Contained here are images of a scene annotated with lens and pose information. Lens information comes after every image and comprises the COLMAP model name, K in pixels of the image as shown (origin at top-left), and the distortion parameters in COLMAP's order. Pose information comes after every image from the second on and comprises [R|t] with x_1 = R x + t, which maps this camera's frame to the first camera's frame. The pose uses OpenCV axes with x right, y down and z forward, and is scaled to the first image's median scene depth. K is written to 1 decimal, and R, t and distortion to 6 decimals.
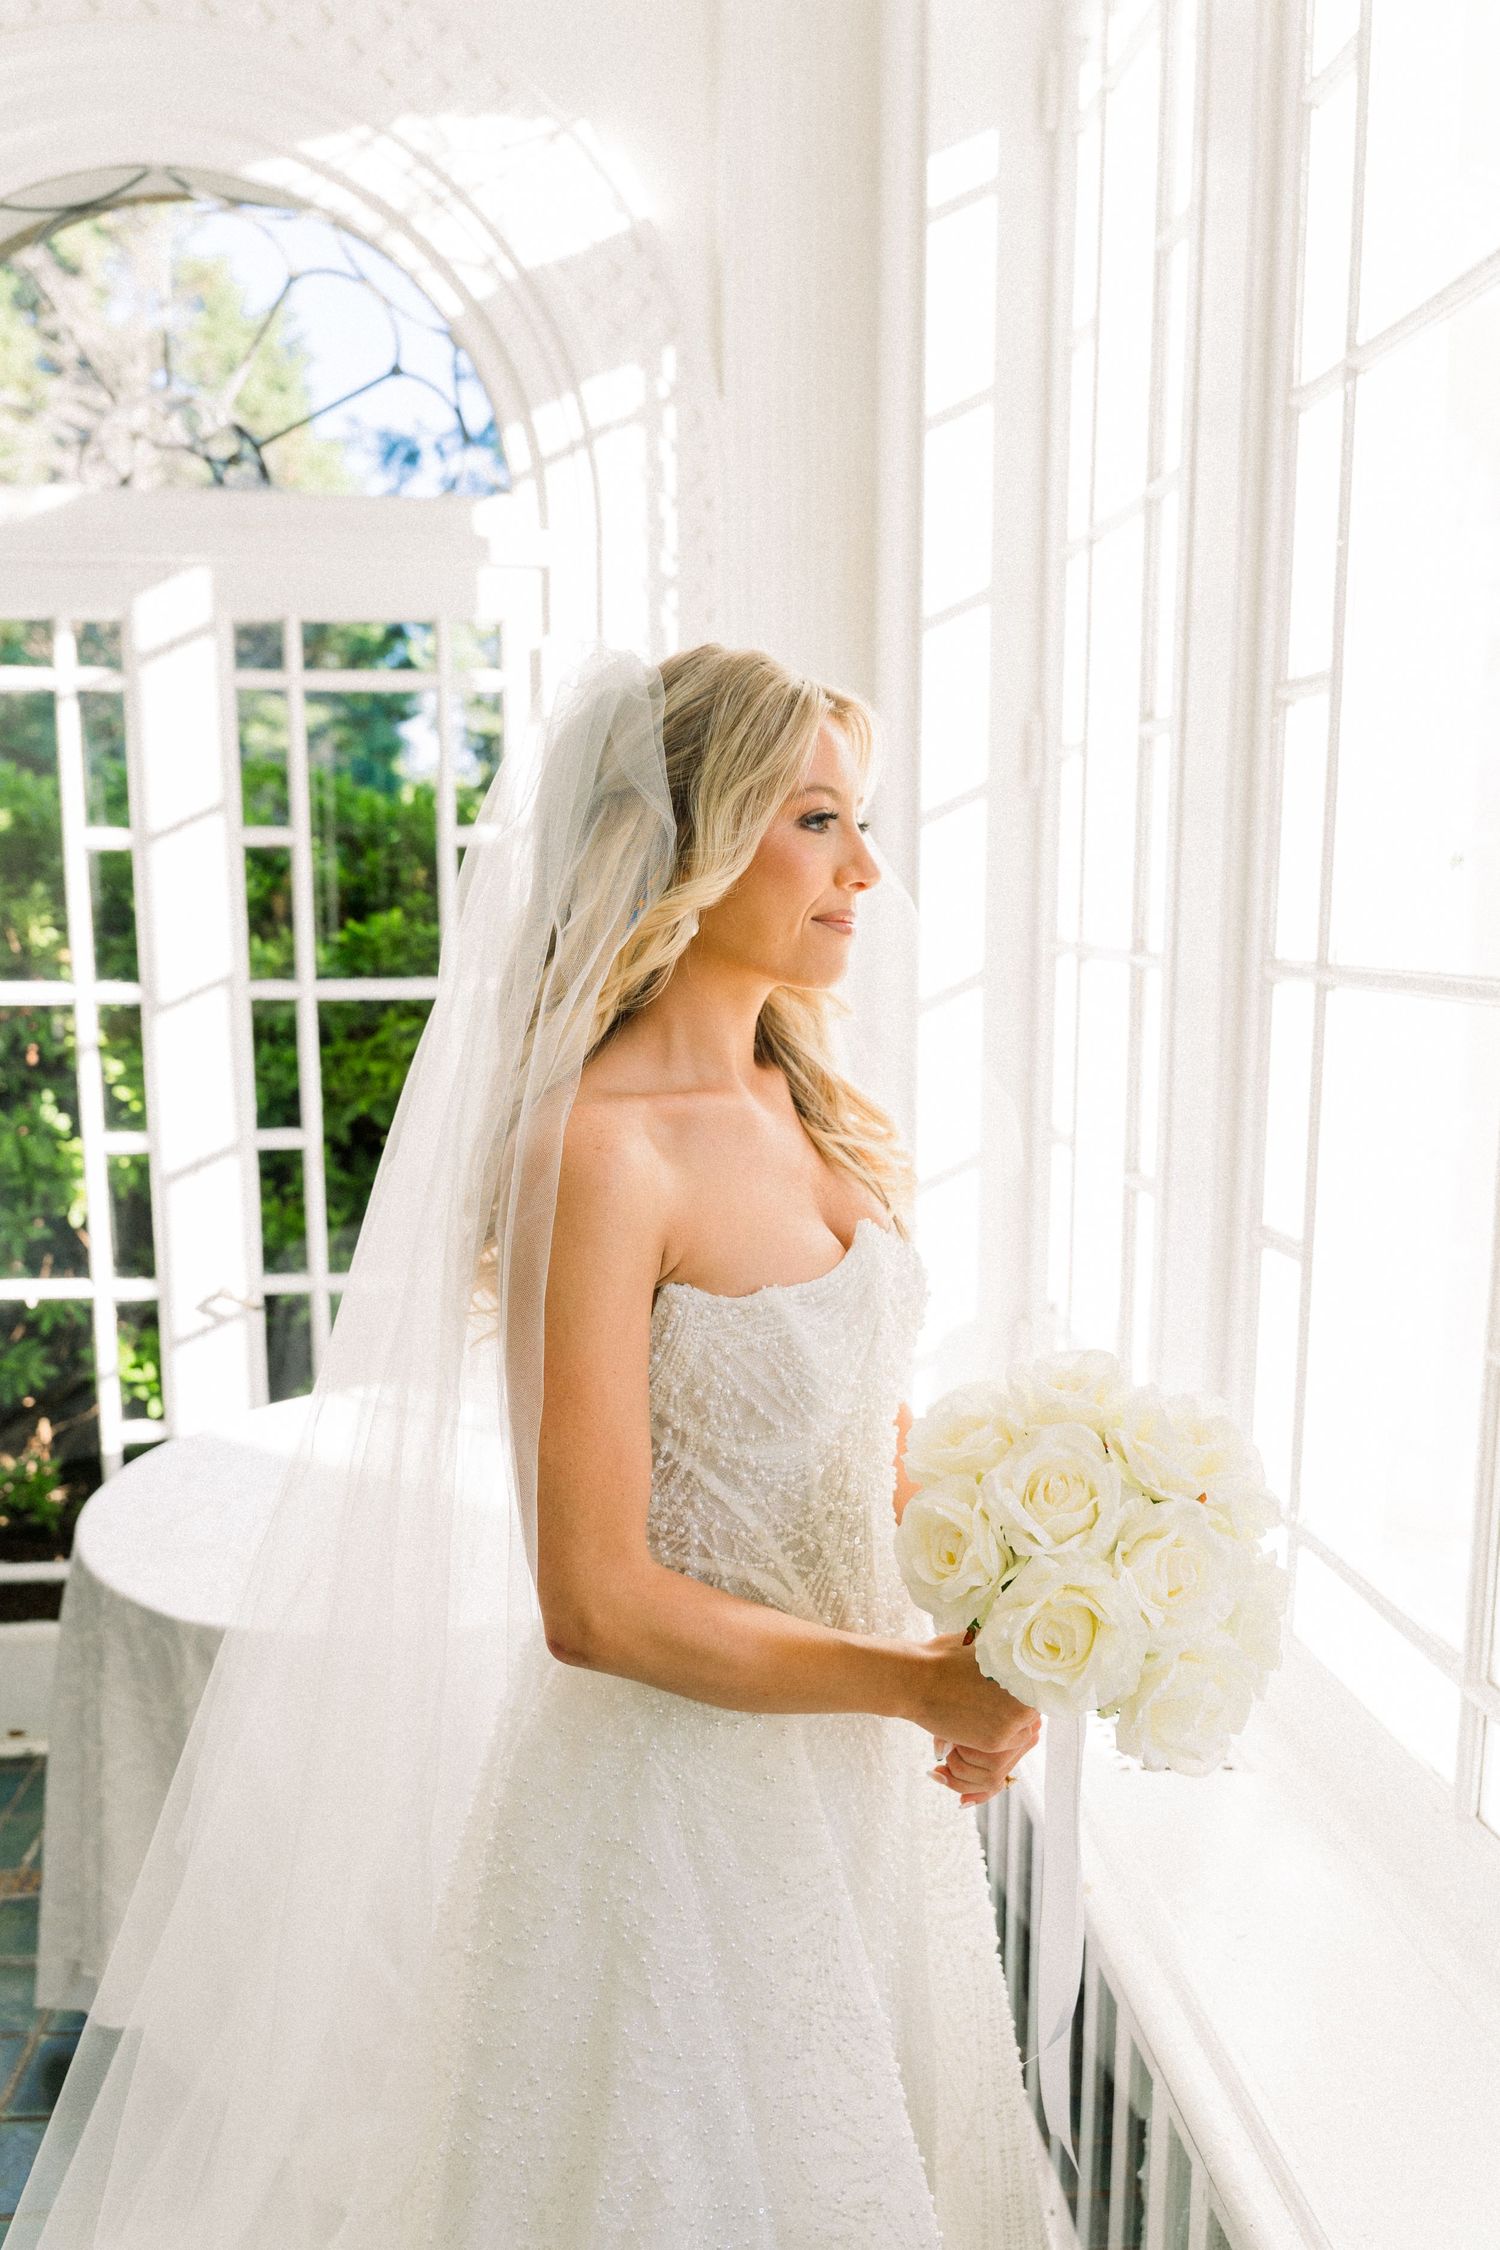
lens RADIAL K [[1616.7, 0, 750.1], [0, 1616.7, 1107.1], [0, 0, 1]] dist [0.044337, -0.007478]
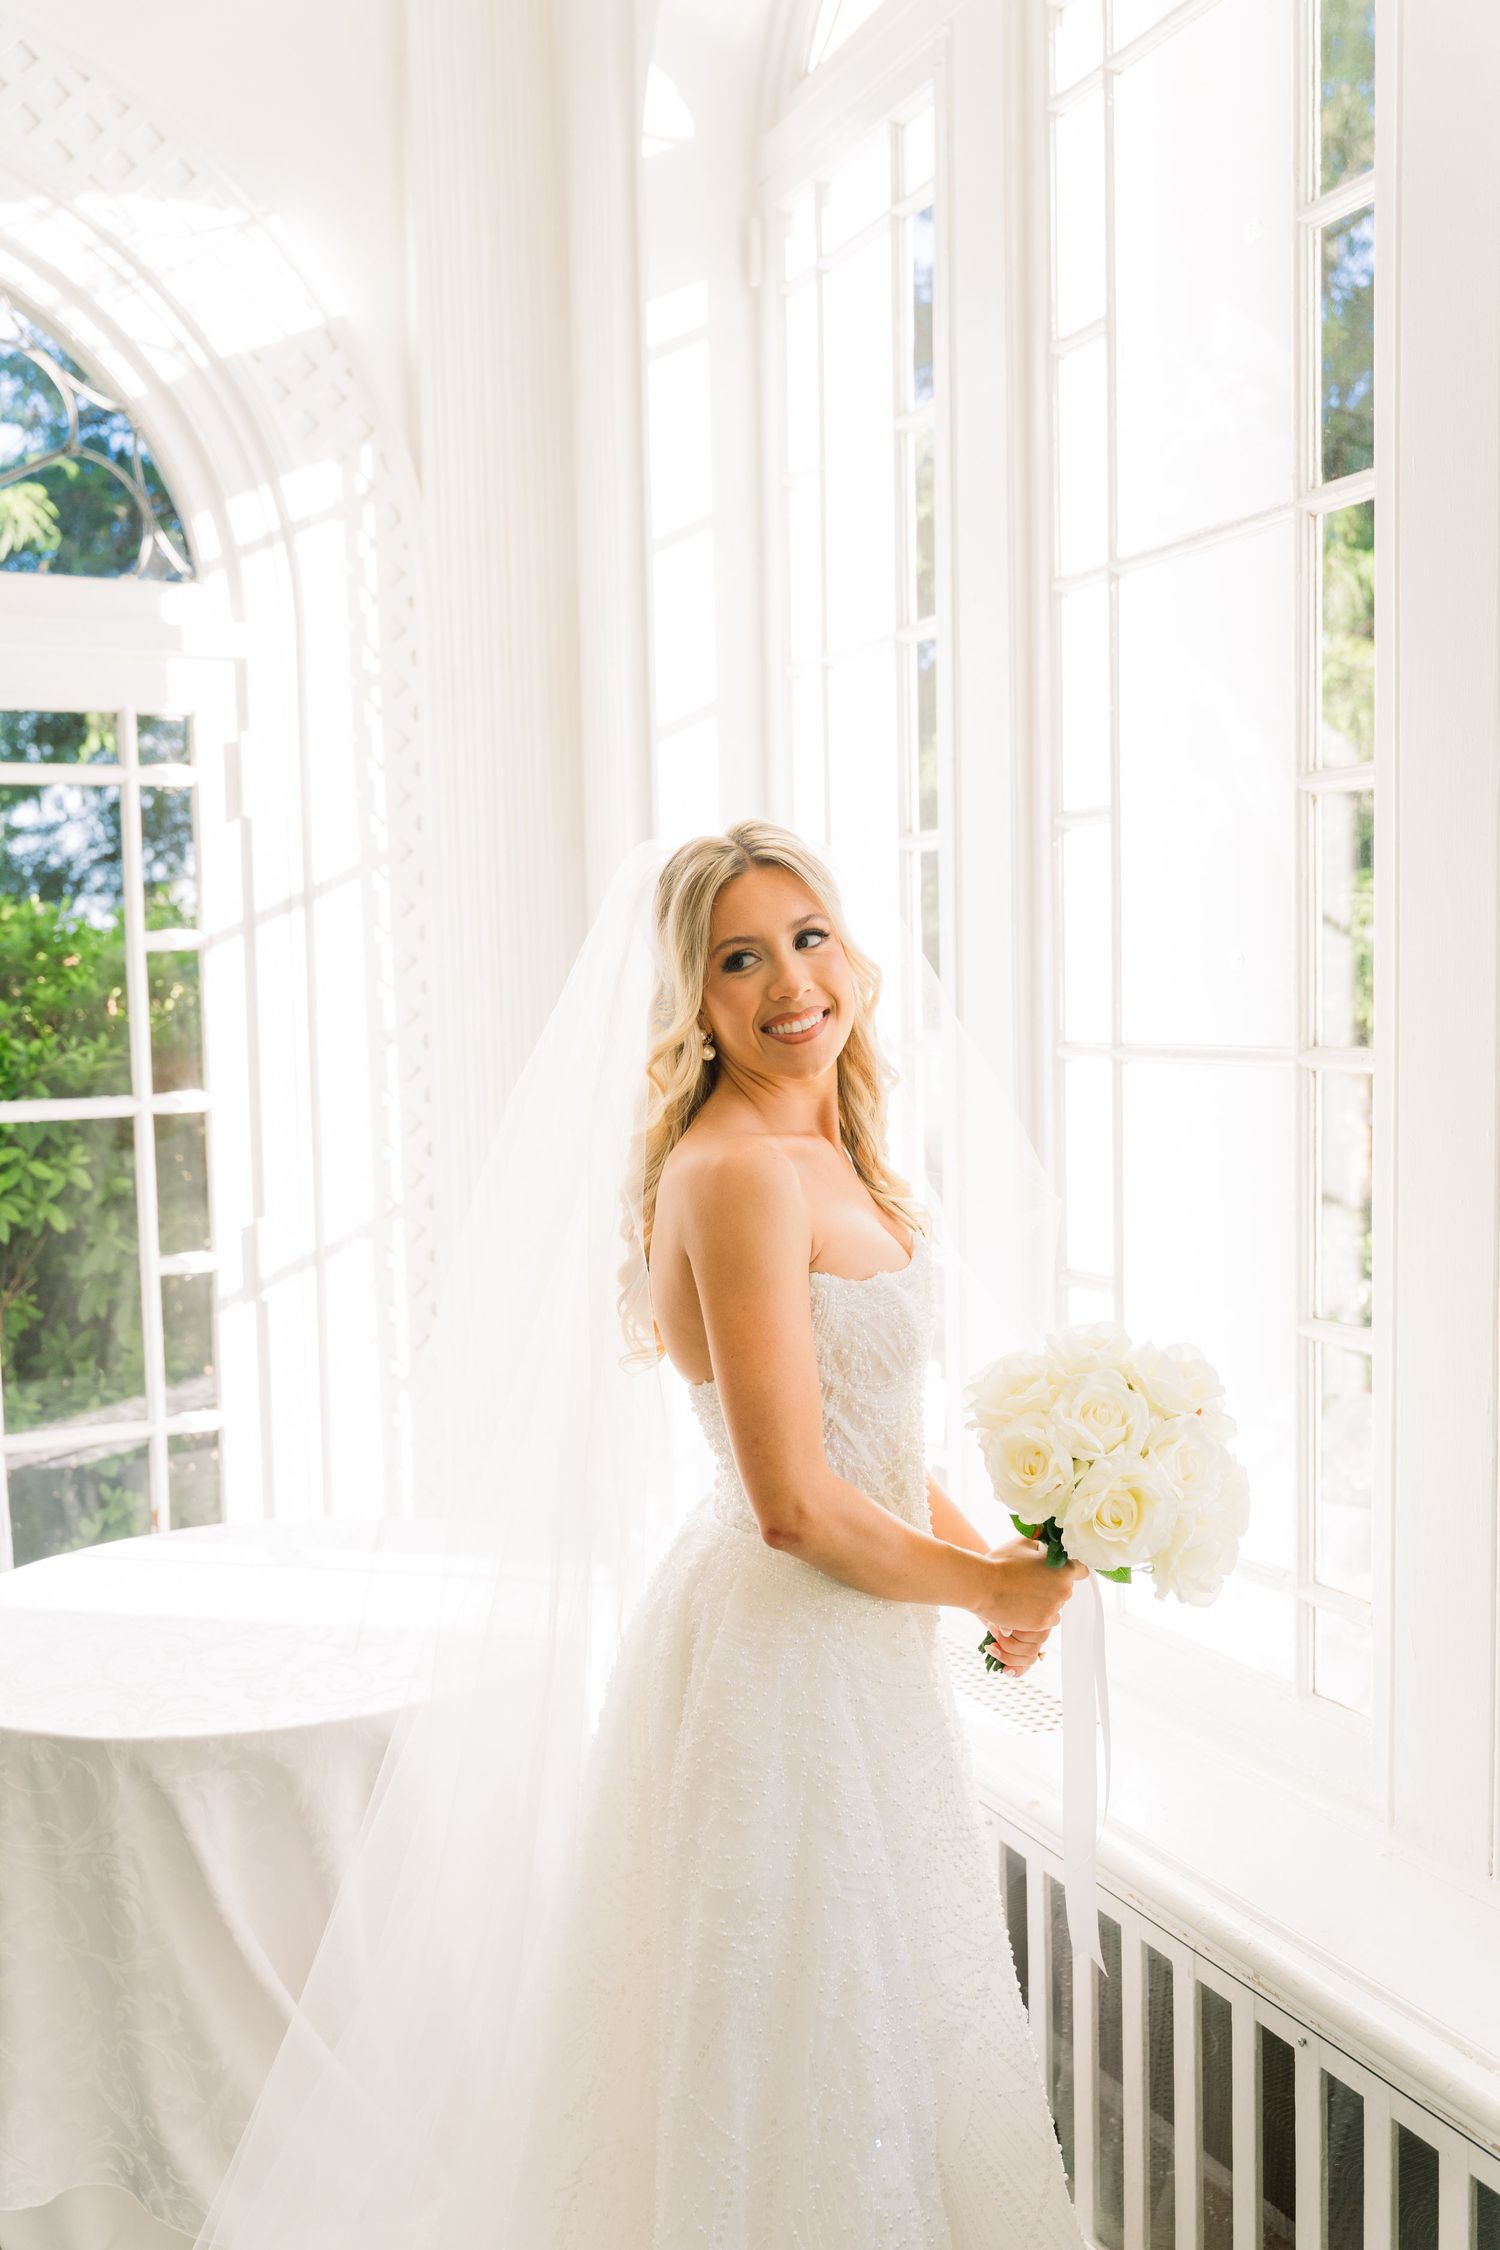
lens RADIAL K [[2050.9, 0, 750.4], [0, 2050.9, 1134.7], [0, 0, 1]] dist [0.093529, 0.000000]
pose [[0.947891, -0.043452, 0.315618, -0.252638], [0.062491, 0.996770, -0.050449, 0.025962], [-0.312407, 0.067543, 0.947544, -0.236030]]
